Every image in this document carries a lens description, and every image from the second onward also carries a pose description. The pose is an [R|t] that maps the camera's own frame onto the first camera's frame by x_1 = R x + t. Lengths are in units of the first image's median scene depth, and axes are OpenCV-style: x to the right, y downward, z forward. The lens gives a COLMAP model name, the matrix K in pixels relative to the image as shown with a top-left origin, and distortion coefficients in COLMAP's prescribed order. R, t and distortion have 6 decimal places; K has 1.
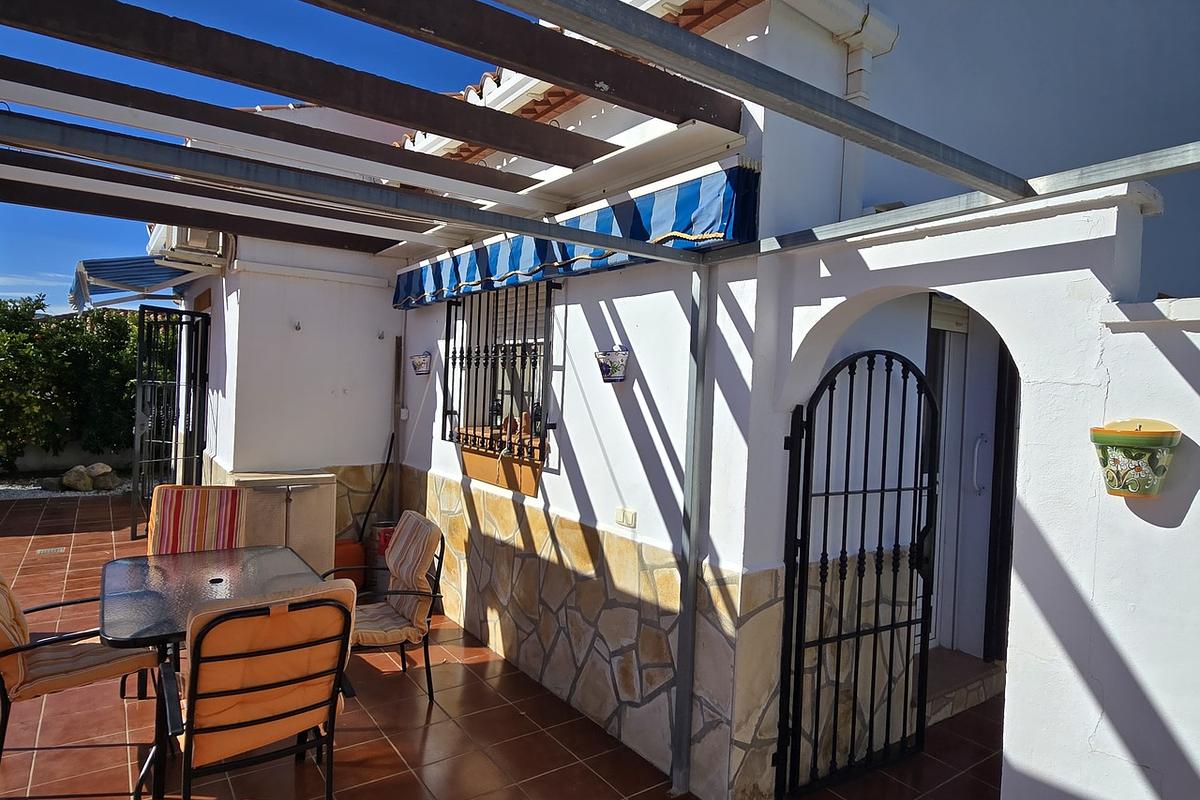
lens RADIAL K [[694.6, 0, 601.7], [0, 694.6, 398.1], [0, 0, 1]] dist [-0.000828, -0.001175]
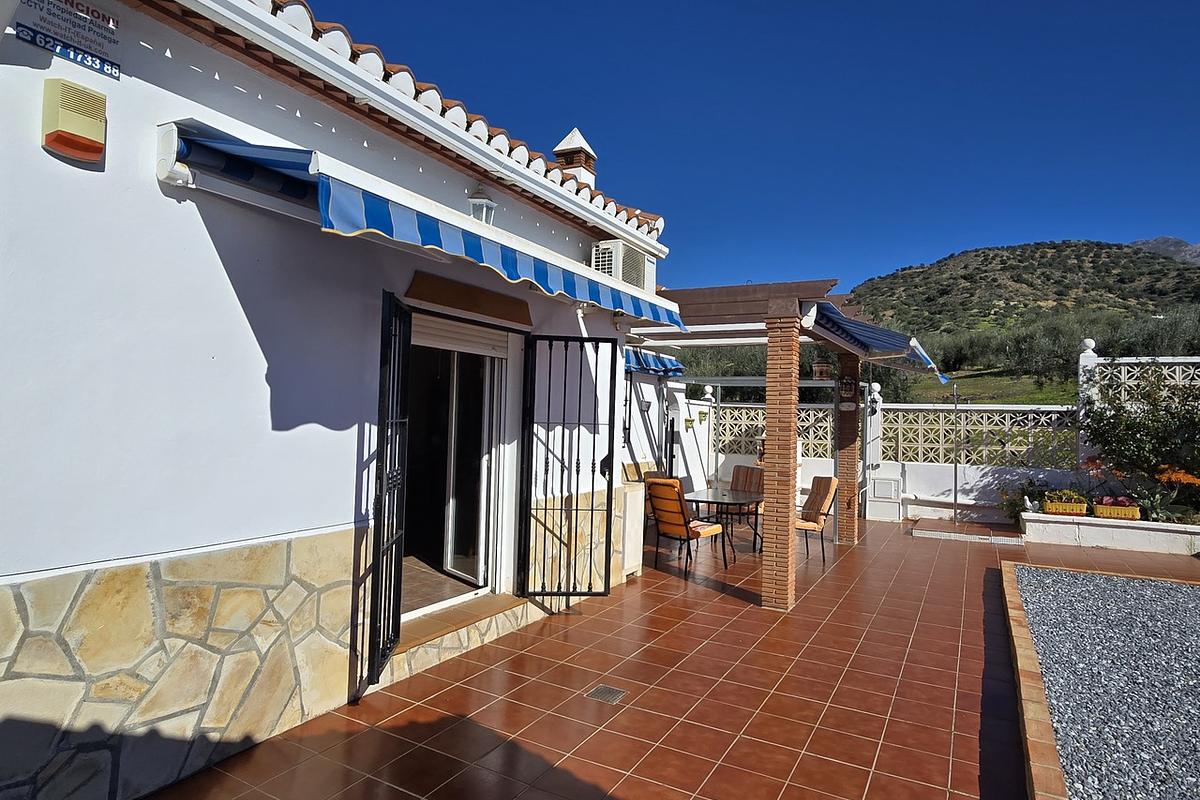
lens RADIAL K [[694.6, 0, 601.7], [0, 694.6, 398.1], [0, 0, 1]] dist [-0.000828, -0.001175]
pose [[-0.432405, -0.032376, 0.901098, -2.326382], [-0.039373, 0.999080, 0.017003, -0.111328], [-0.900820, -0.028127, -0.433282, 2.207239]]
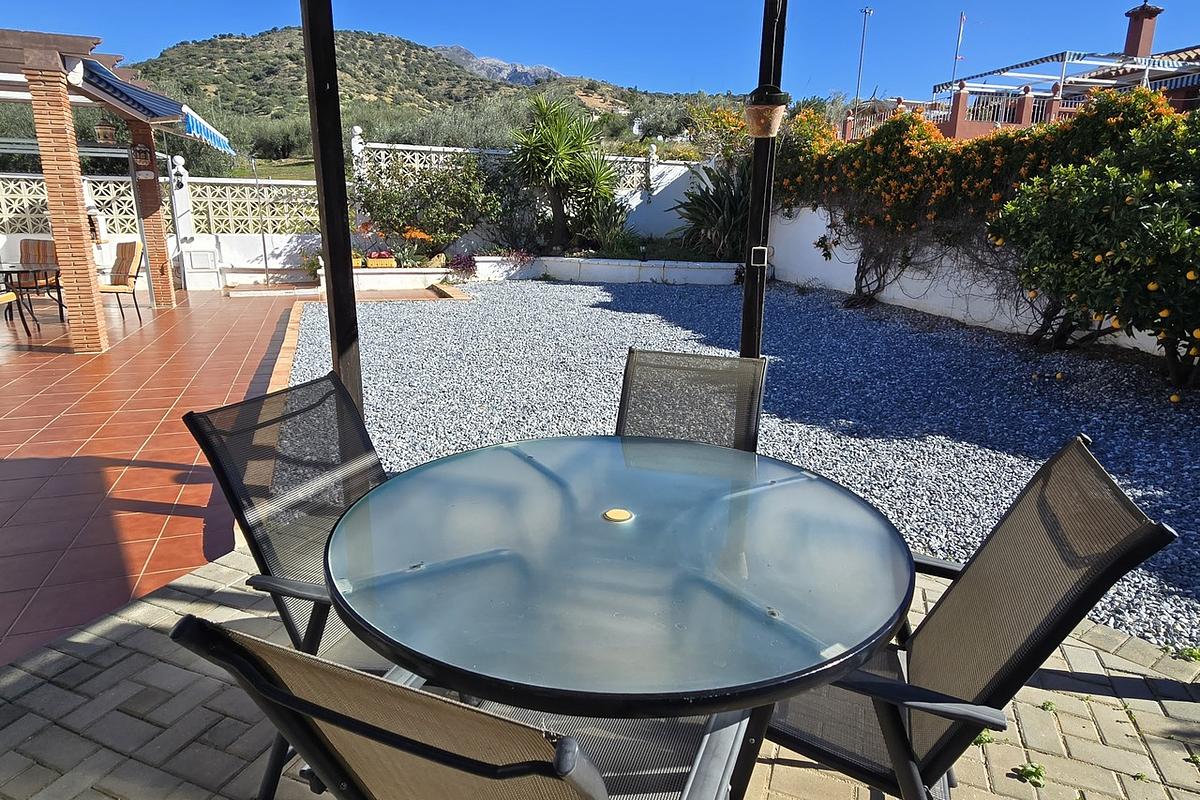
lens RADIAL K [[694.6, 0, 601.7], [0, 694.6, 398.1], [0, 0, 1]] dist [-0.000828, -0.001175]
pose [[-0.967382, -0.117373, 0.224489, -2.800408], [-0.056323, 0.963658, 0.261134, -0.039884], [-0.246981, 0.239973, -0.938836, 2.545338]]
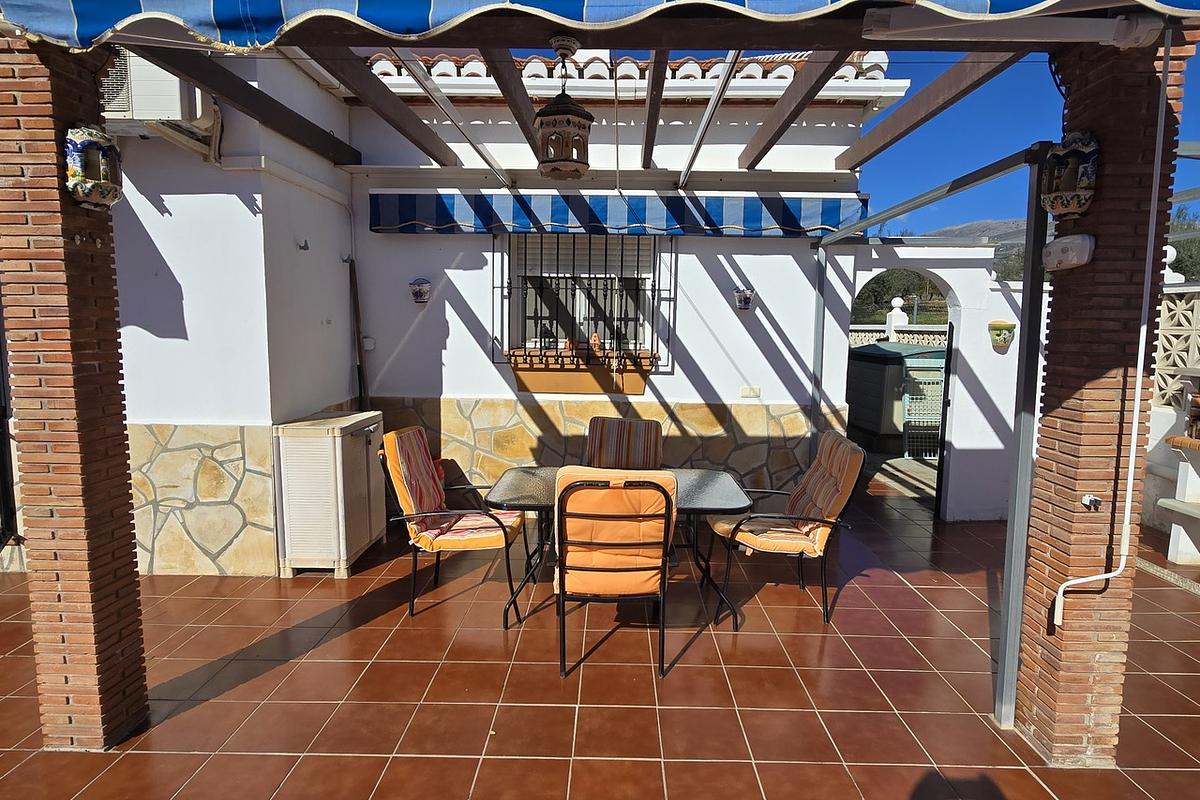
lens RADIAL K [[656.3, 0, 609.3], [0, 656.3, 397.8], [0, 0, 1]] dist [0.002405, 0.000512]
pose [[0.596003, -0.123641, 0.793406, -1.239337], [0.020485, 0.990094, 0.138904, -0.033619], [-0.802721, -0.066535, 0.592632, 0.308035]]
